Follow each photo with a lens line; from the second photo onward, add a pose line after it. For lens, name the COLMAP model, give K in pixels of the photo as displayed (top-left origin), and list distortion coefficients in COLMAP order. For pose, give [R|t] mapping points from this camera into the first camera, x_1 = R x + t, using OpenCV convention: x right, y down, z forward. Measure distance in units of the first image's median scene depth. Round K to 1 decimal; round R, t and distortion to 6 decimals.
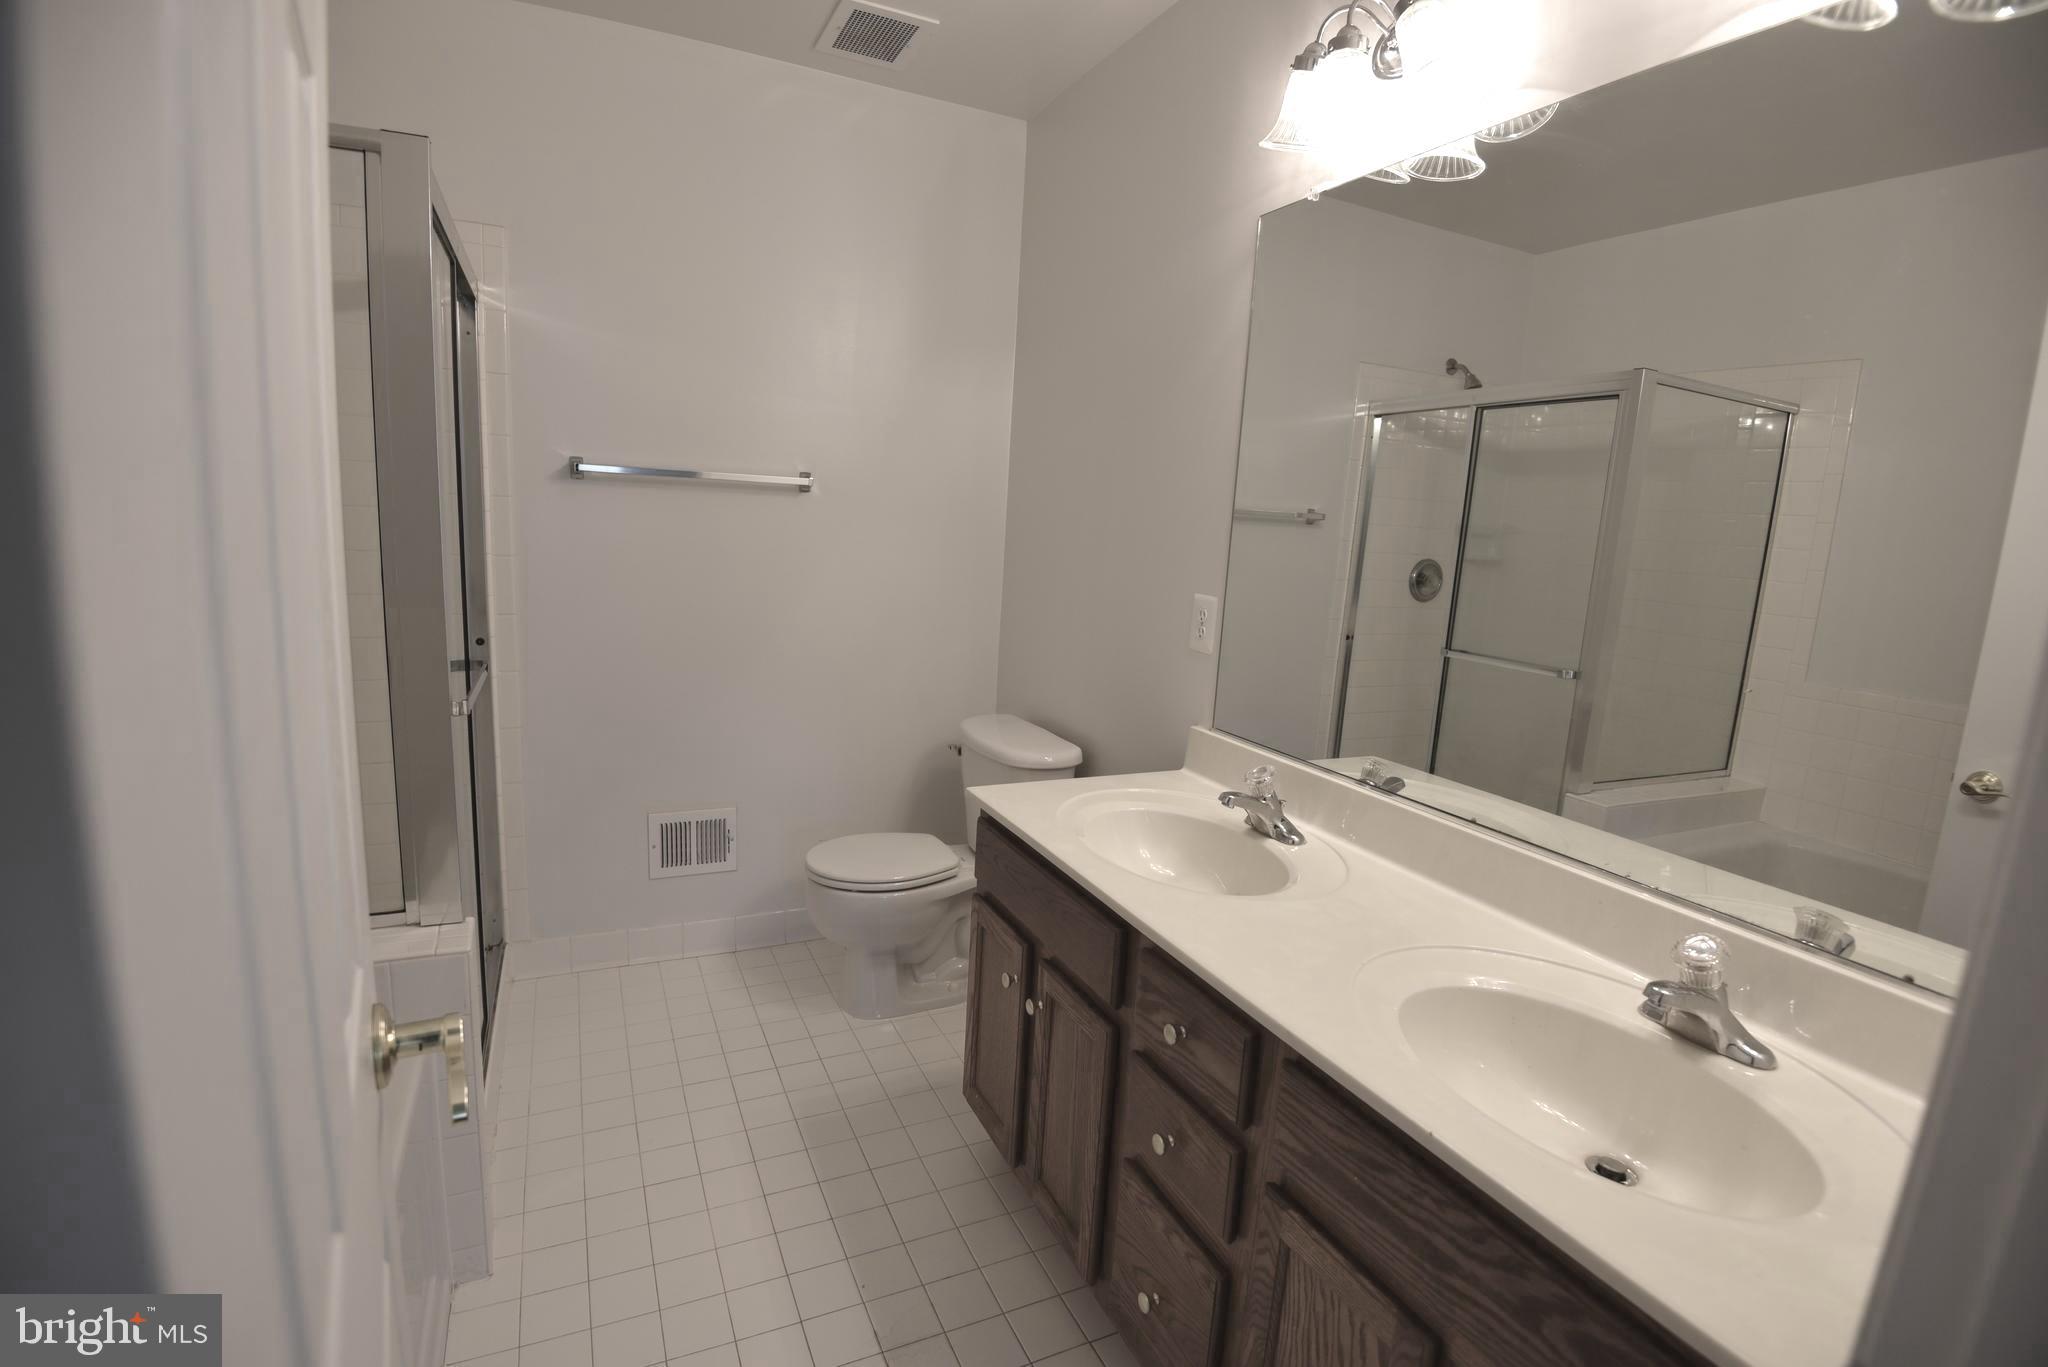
lens RADIAL K [[946.9, 0, 1019.2], [0, 946.9, 686.2], [0, 0, 1]] dist [-0.008884, -0.025163]
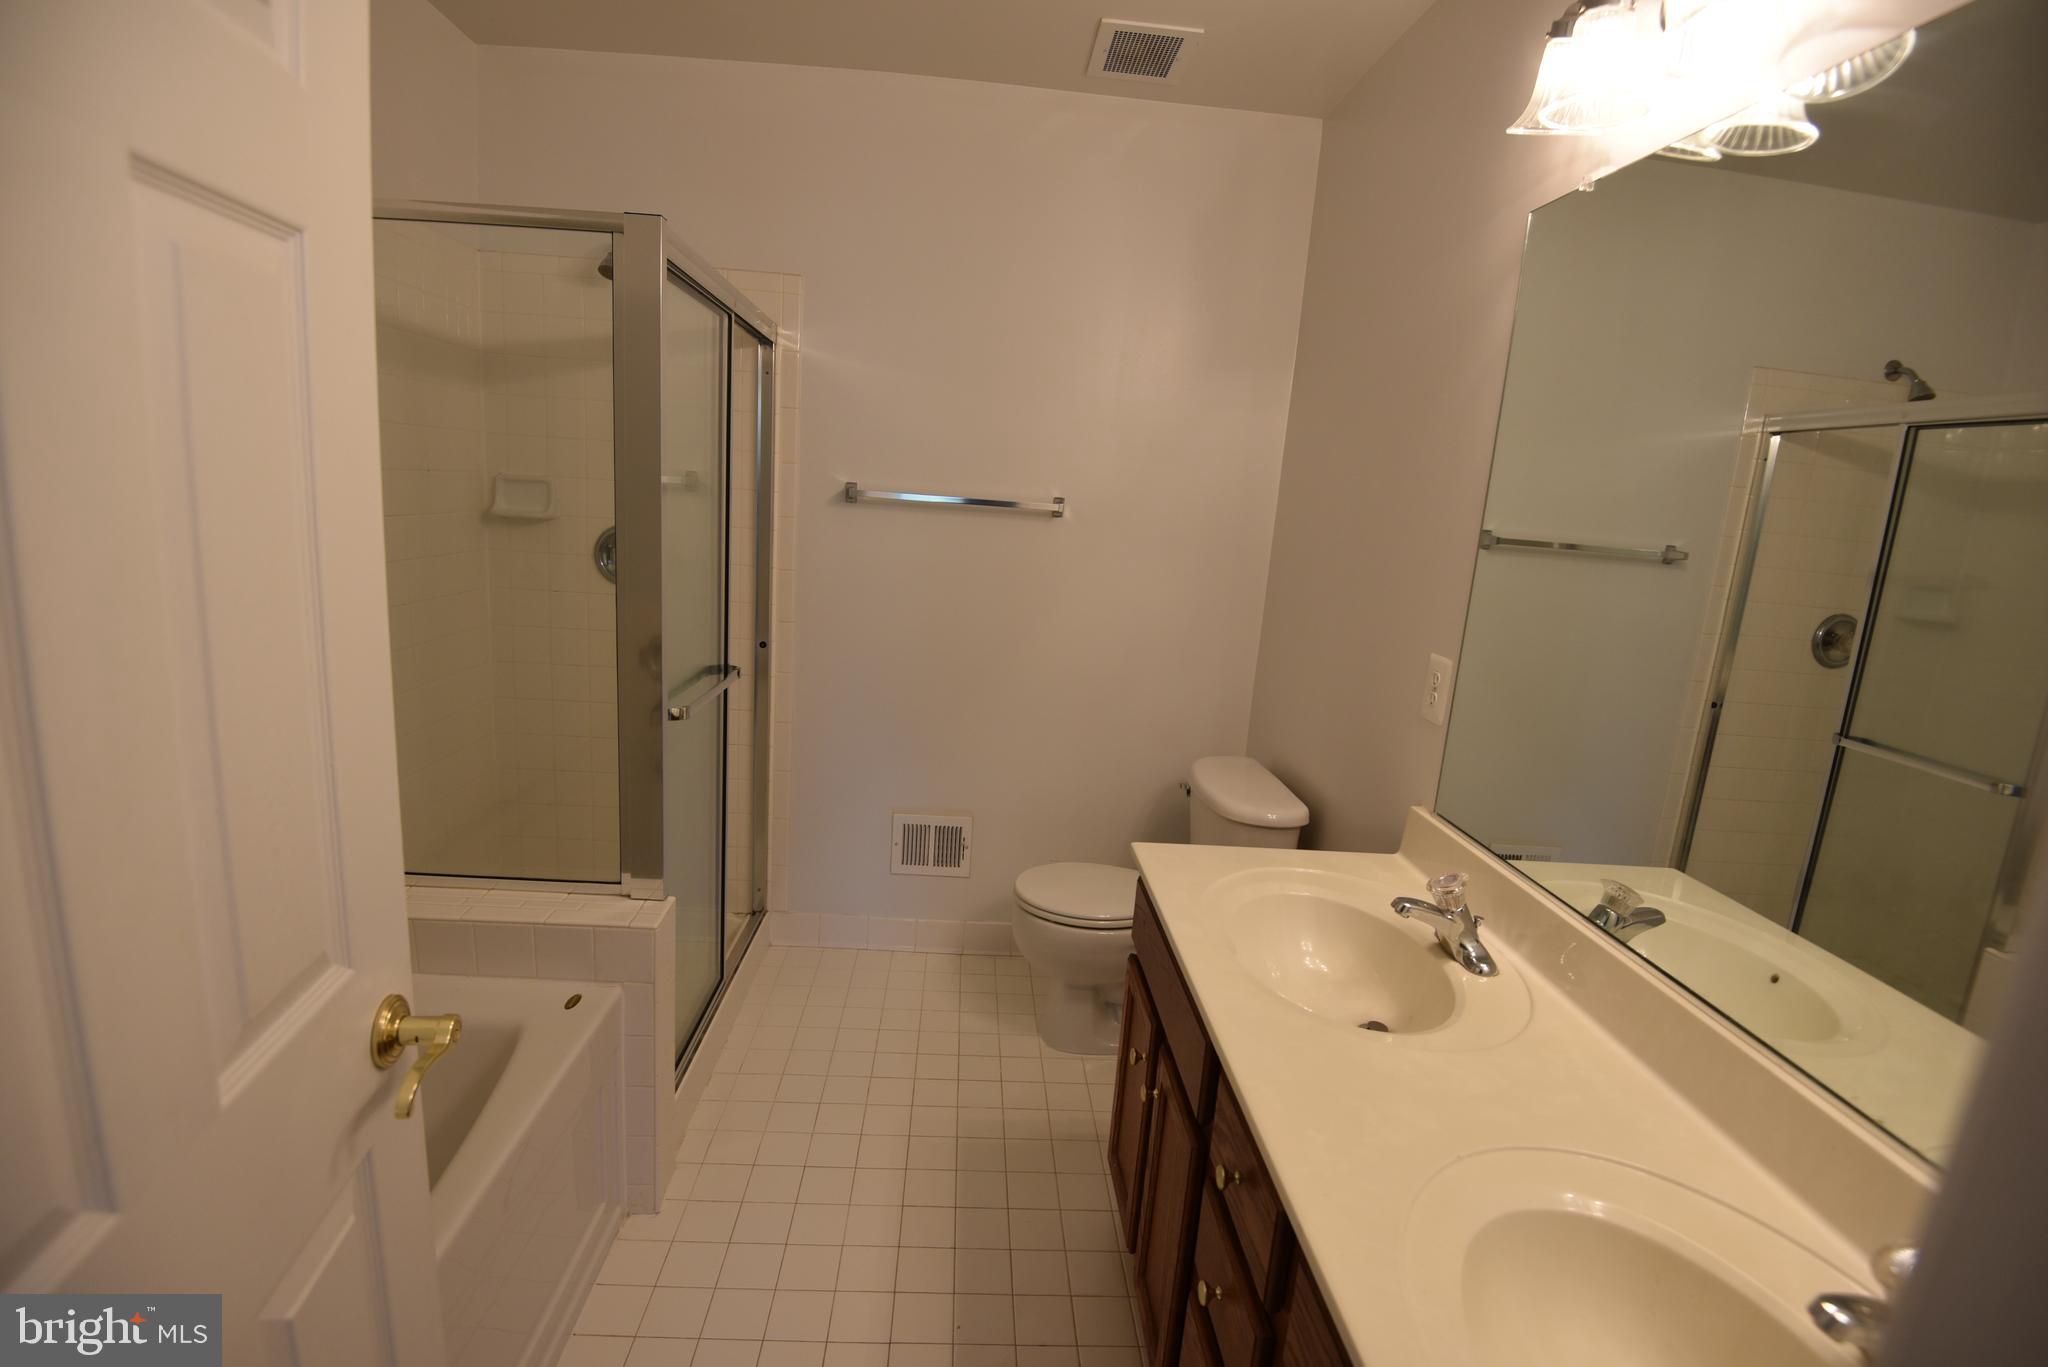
lens RADIAL K [[946.9, 0, 1019.2], [0, 946.9, 686.2], [0, 0, 1]] dist [-0.008884, -0.025163]
pose [[0.925643, 0.087352, -0.368177, 0.177430], [-0.087831, 0.996015, 0.015493, -0.054374], [0.368063, 0.017996, 0.929627, 0.073249]]
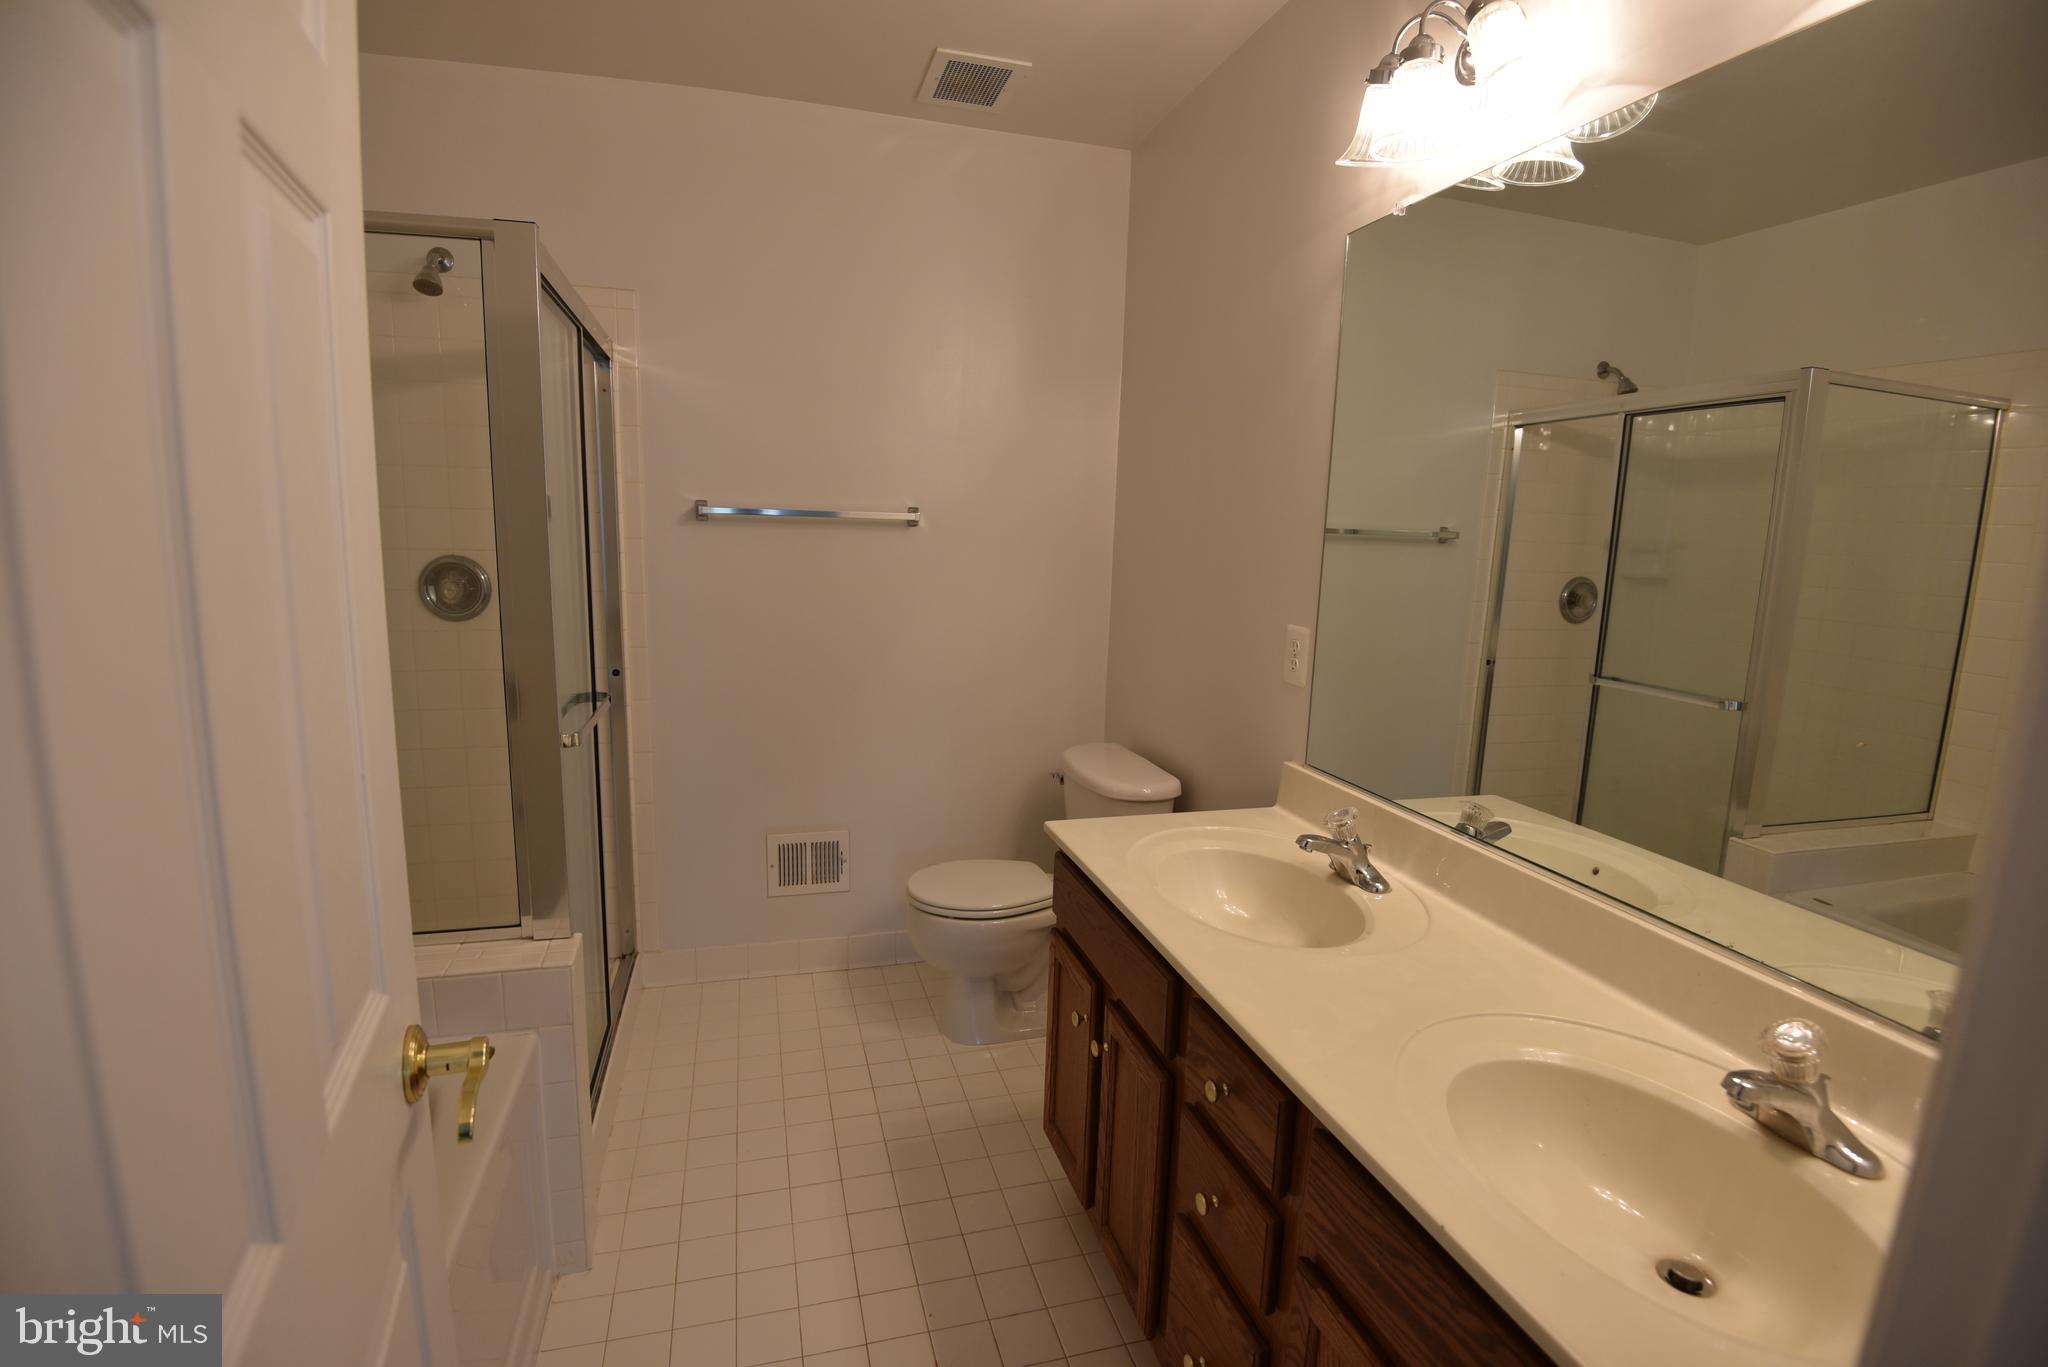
lens RADIAL K [[946.9, 0, 1019.2], [0, 946.9, 686.2], [0, 0, 1]] dist [-0.008884, -0.025163]
pose [[0.986600, 0.001104, -0.163155, 0.081494], [-0.004048, 0.999835, -0.017714, -0.018587], [0.163109, 0.018138, 0.986441, 0.004880]]
